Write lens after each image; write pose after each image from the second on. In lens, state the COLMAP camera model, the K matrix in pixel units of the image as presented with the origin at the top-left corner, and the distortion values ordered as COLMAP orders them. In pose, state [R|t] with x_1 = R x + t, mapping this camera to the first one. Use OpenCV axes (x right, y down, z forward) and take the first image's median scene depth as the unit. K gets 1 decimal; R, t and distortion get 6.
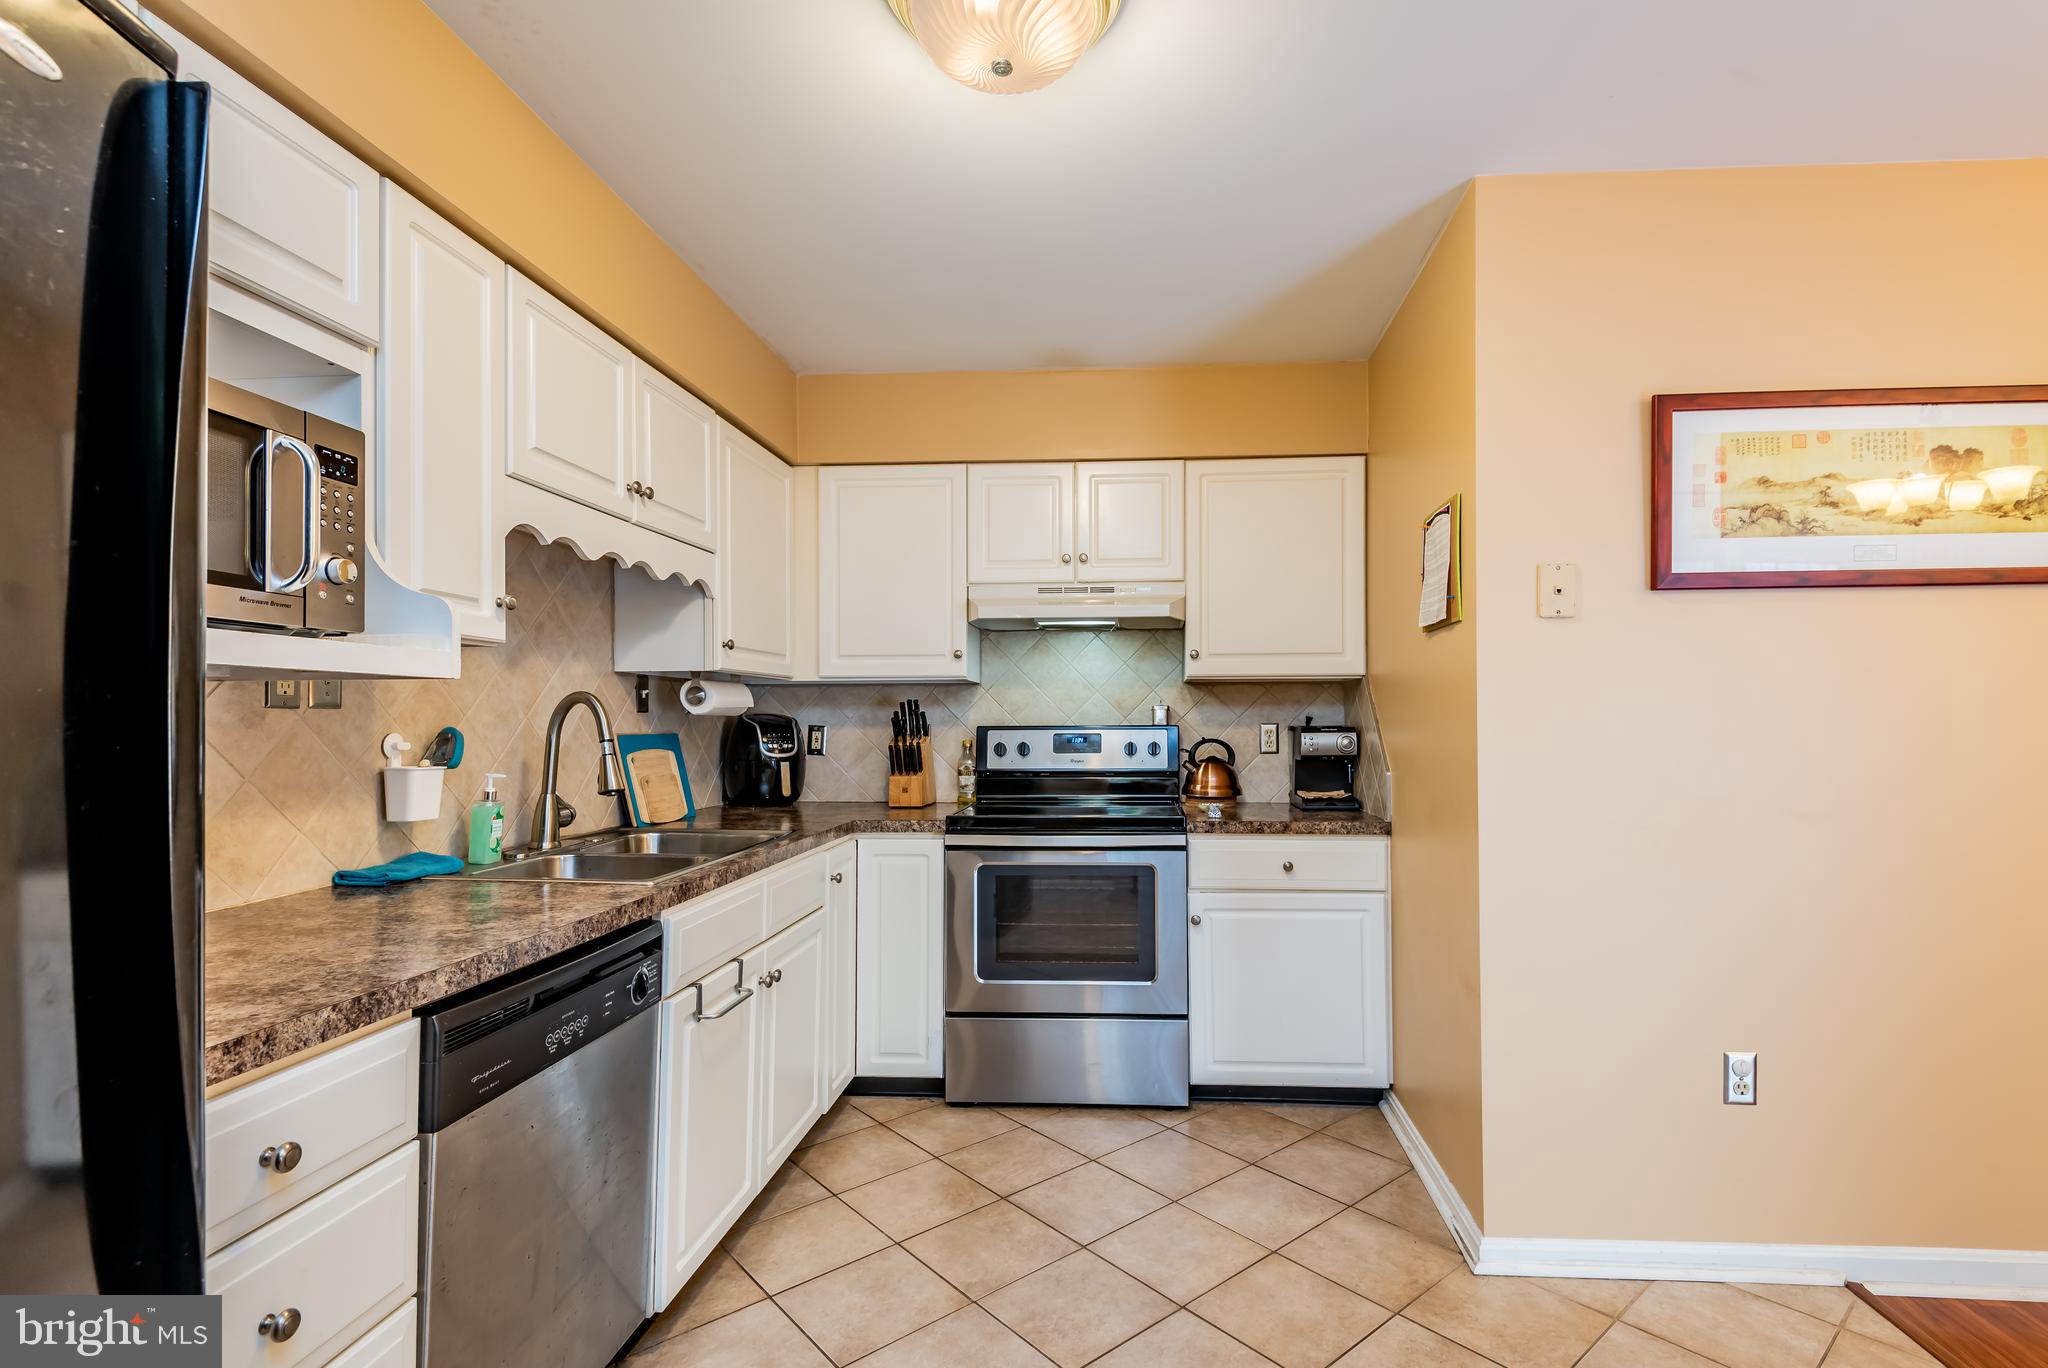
lens RADIAL K [[942.3, 0, 1065.4], [0, 942.3, 706.5], [0, 0, 1]] dist [0.019175, -0.009138]
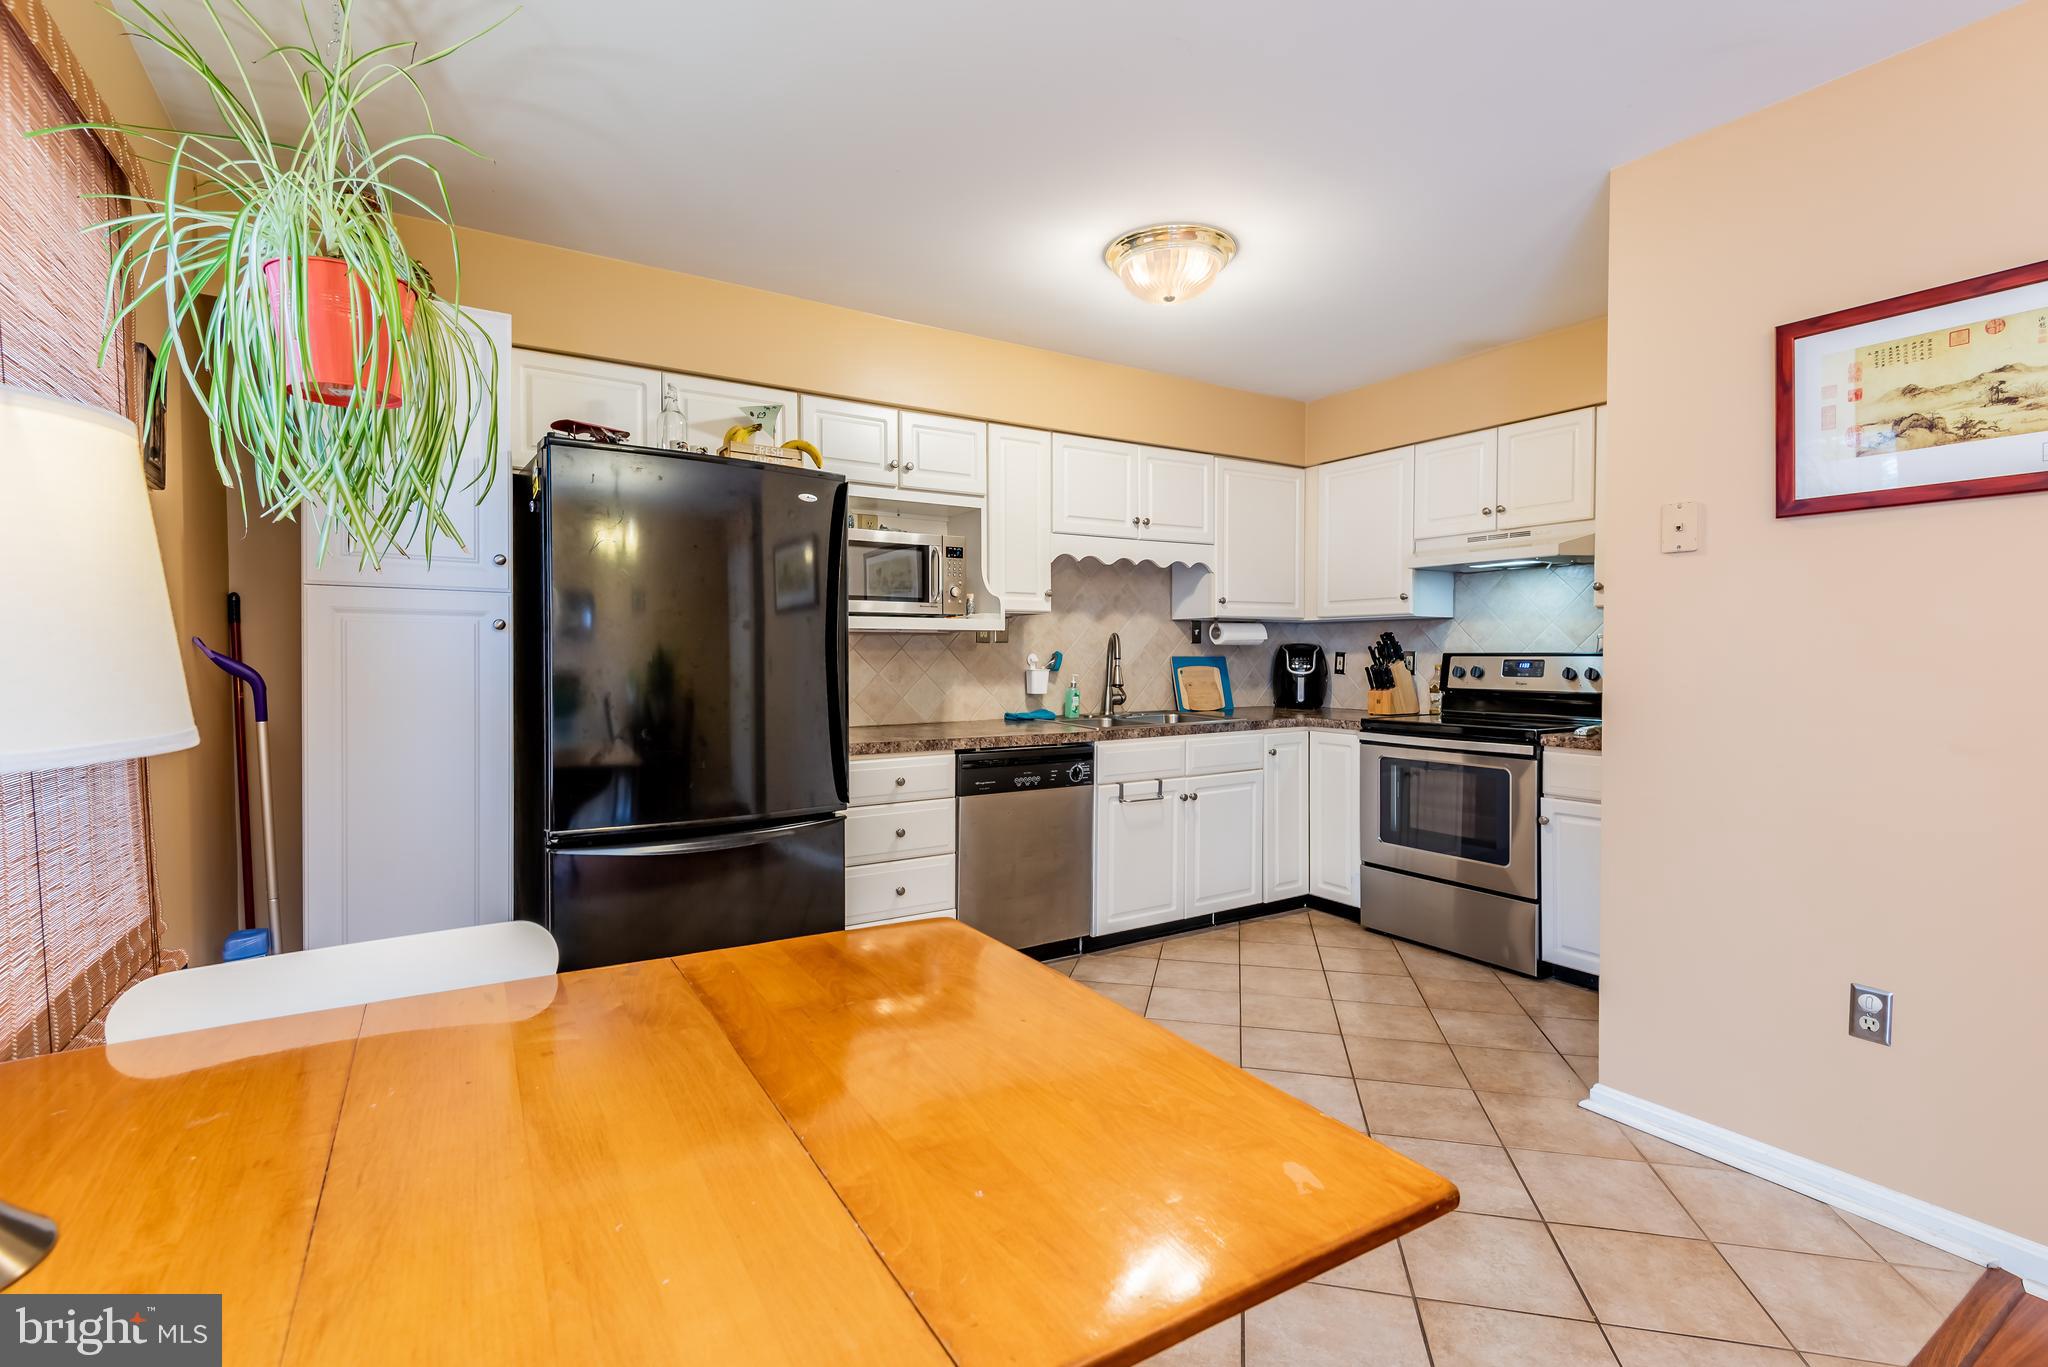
lens RADIAL K [[942.3, 0, 1043.5], [0, 942.3, 669.1], [0, 0, 1]] dist [0.019175, -0.009138]
pose [[0.591266, 0.016883, -0.806300, 0.900445], [0.011691, 0.999496, 0.029501, -0.000544], [0.806392, -0.026869, 0.590771, -0.223097]]
